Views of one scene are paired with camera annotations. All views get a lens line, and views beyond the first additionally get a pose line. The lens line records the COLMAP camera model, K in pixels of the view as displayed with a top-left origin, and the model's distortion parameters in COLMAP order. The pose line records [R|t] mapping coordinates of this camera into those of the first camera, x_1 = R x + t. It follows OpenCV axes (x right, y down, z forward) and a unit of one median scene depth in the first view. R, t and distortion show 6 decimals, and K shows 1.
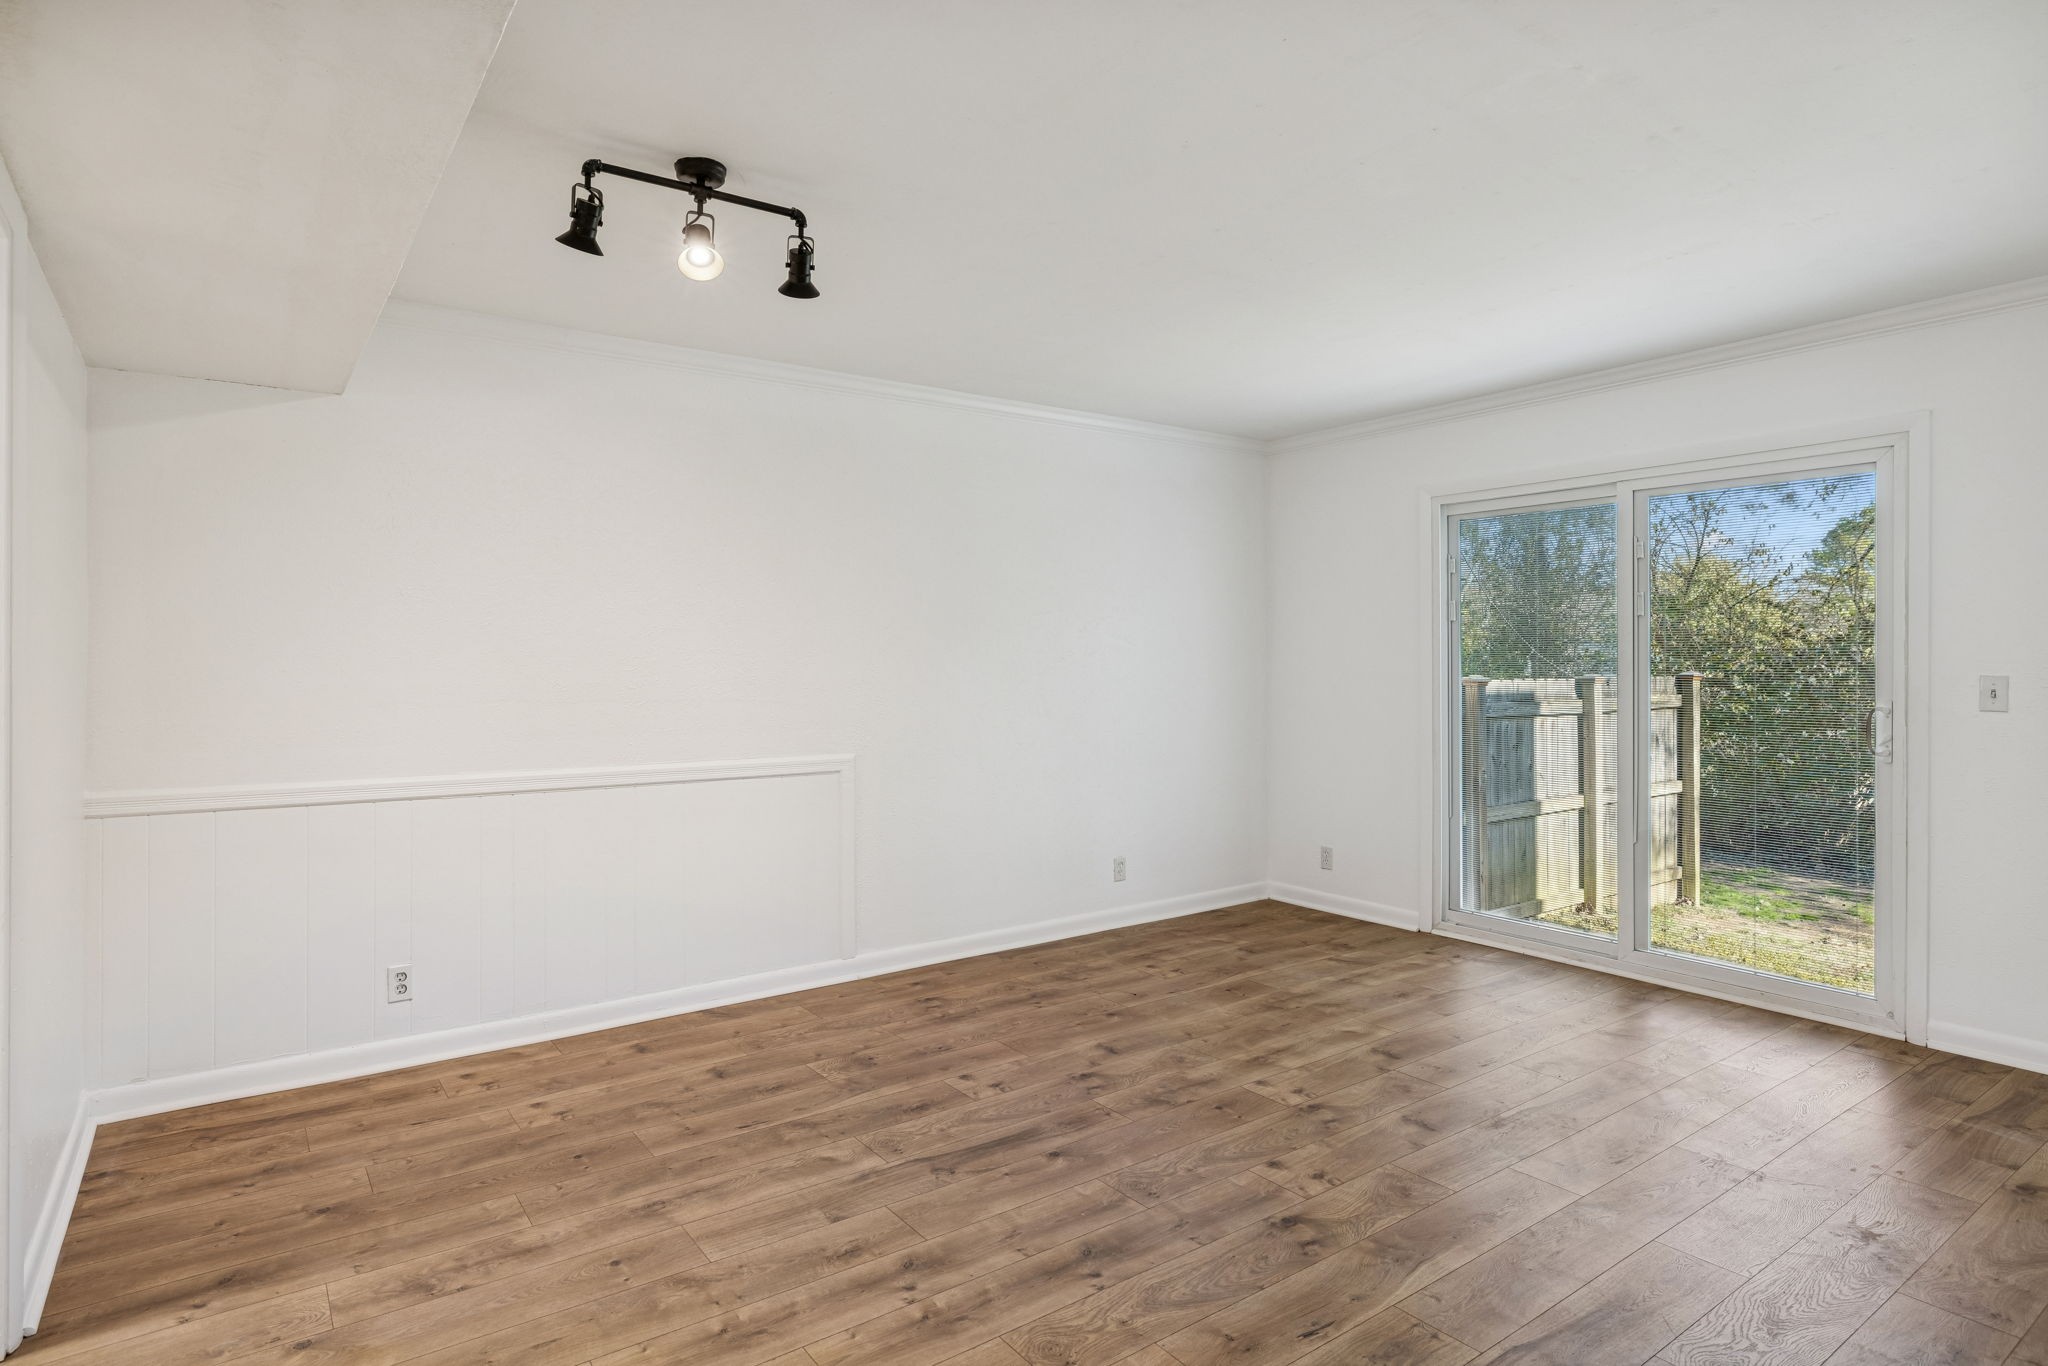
lens RADIAL K [[1095.6, 0, 1022.6], [0, 1095.6, 669.4], [0, 0, 1]] dist [-0.000014, 0.000662]
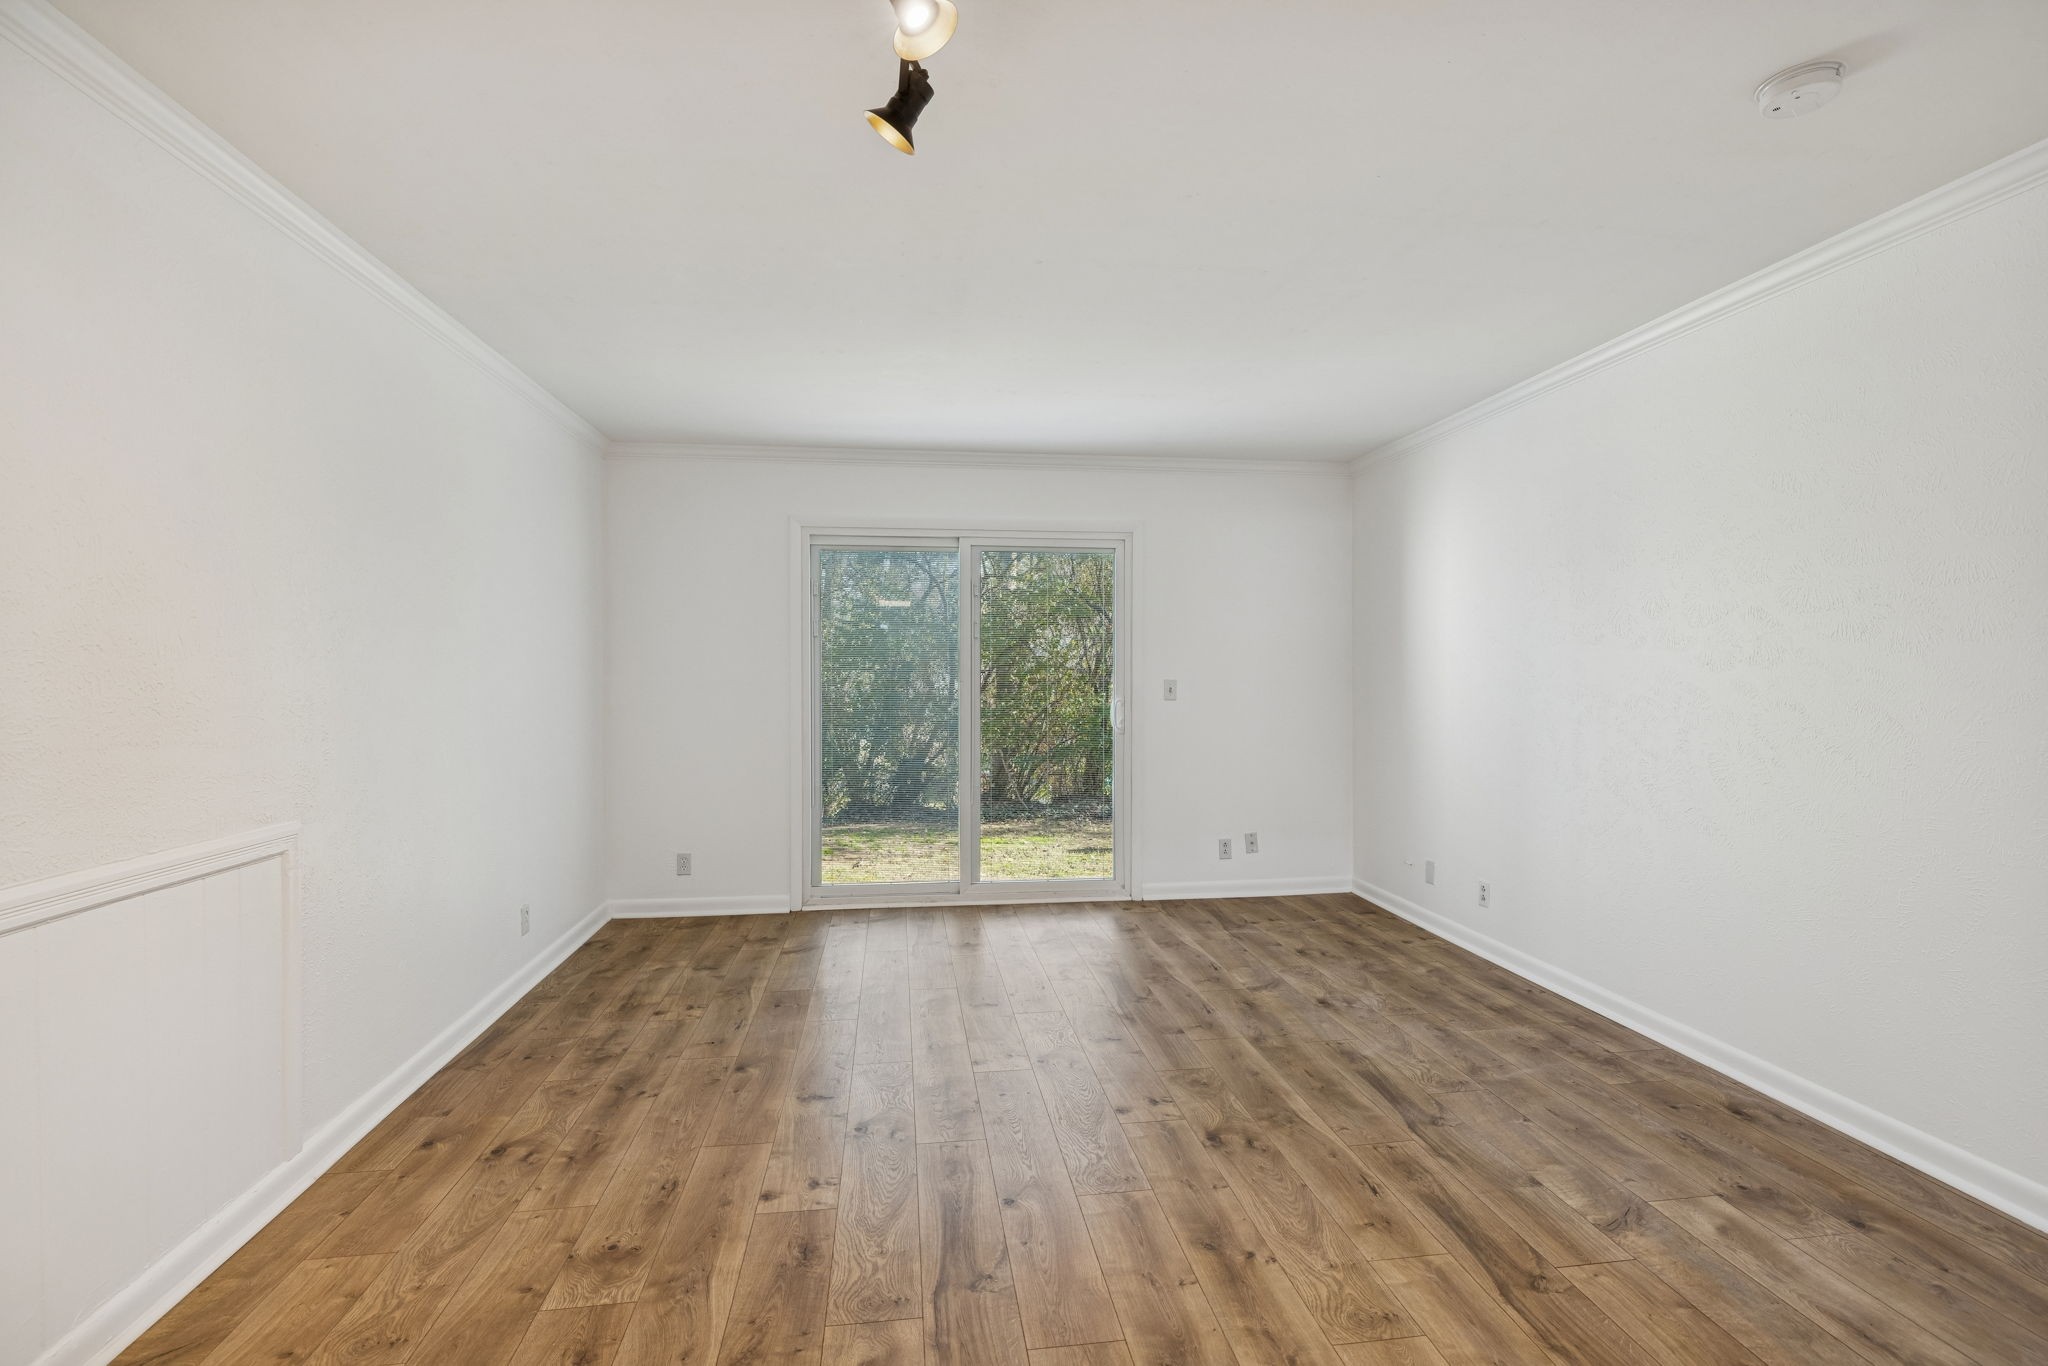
lens RADIAL K [[924.7, 0, 1024.0], [0, 924.7, 683.0], [0, 0, 1]] dist [-0.000704, 0.000076]
pose [[0.474737, -0.009605, 0.880075, -0.560331], [0.005784, 0.999953, 0.007793, -0.002214], [-0.880109, 0.001391, 0.474770, 0.532246]]
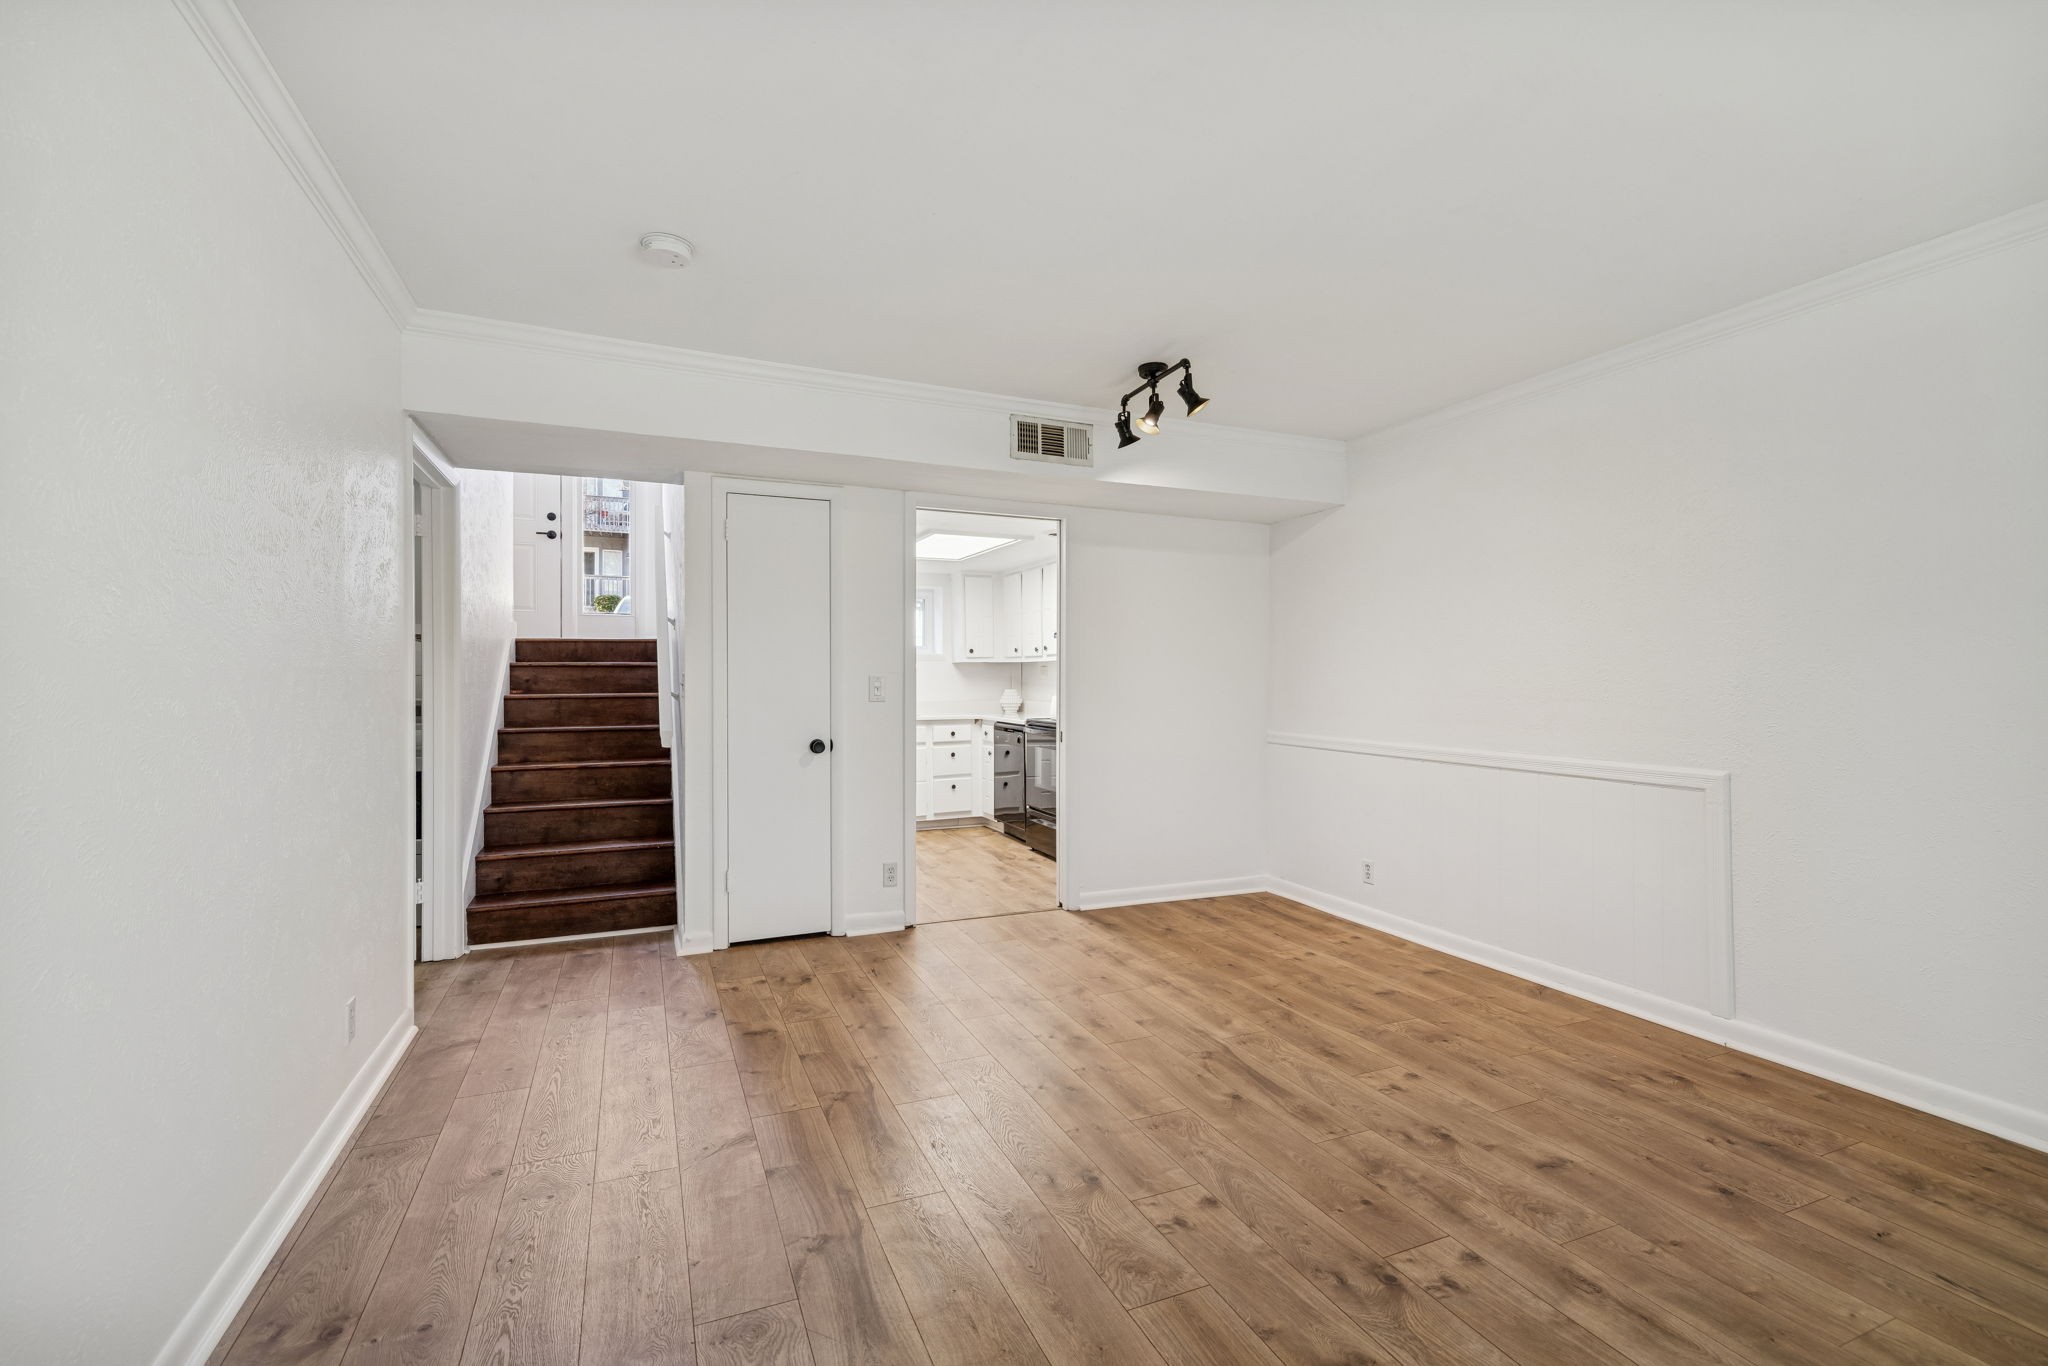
lens RADIAL K [[900.7, 0, 1024.0], [0, 900.7, 683.0], [0, 0, 1]] dist [0.007291, -0.000168]
pose [[-0.221611, 0.005673, -0.975119, 0.841422], [-0.004628, 0.999966, 0.006869, 0.011820], [0.975124, 0.006035, -0.221578, 0.854550]]
